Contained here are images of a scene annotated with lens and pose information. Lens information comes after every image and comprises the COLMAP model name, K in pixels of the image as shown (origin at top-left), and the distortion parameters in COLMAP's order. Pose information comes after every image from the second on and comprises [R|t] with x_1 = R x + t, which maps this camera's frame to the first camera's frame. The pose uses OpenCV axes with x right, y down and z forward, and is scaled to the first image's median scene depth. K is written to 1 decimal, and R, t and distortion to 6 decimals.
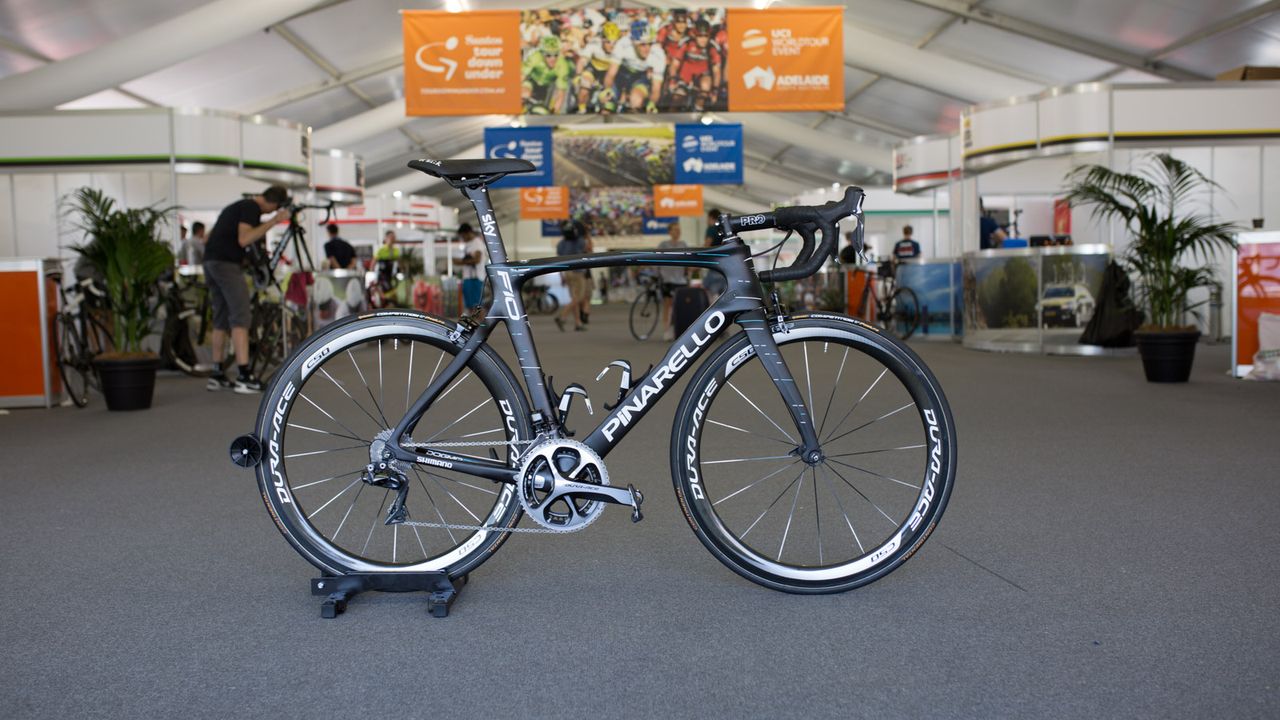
lens RADIAL K [[1307.3, 0, 640.0], [0, 1307.3, 360.0], [0, 0, 1]] dist [-0.083551, 0.159641]
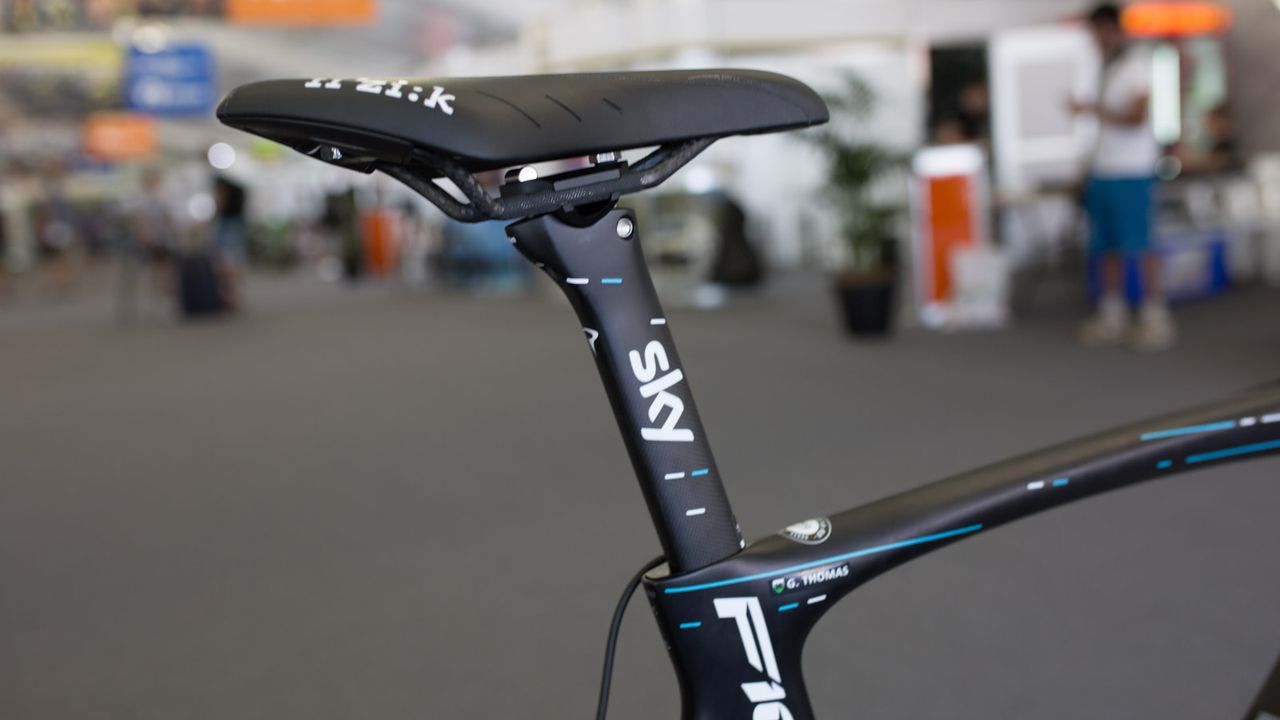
lens RADIAL K [[1307.3, 0, 640.0], [0, 1307.3, 360.0], [0, 0, 1]] dist [-0.083551, 0.159641]
pose [[0.898896, -0.111757, 0.423670, -0.116106], [0.086149, 0.993130, 0.079188, -0.070455], [-0.429609, -0.034683, 0.902349, 0.456473]]
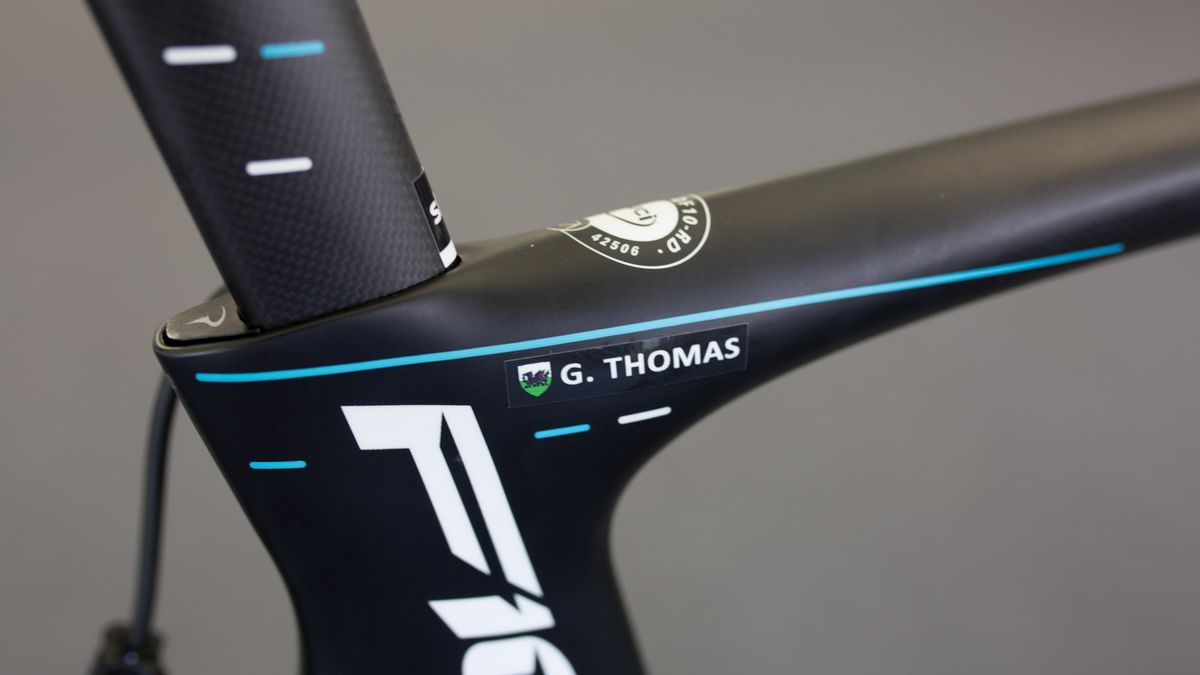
lens RADIAL K [[1225.6, 0, 600.0], [0, 1225.6, 337.5], [0, 0, 1]] dist [-0.083551, 0.159641]
pose [[0.948442, -0.149064, 0.279709, -0.064280], [0.029217, 0.919863, 0.391151, -0.056366], [-0.315601, -0.362812, 0.876792, 0.523408]]
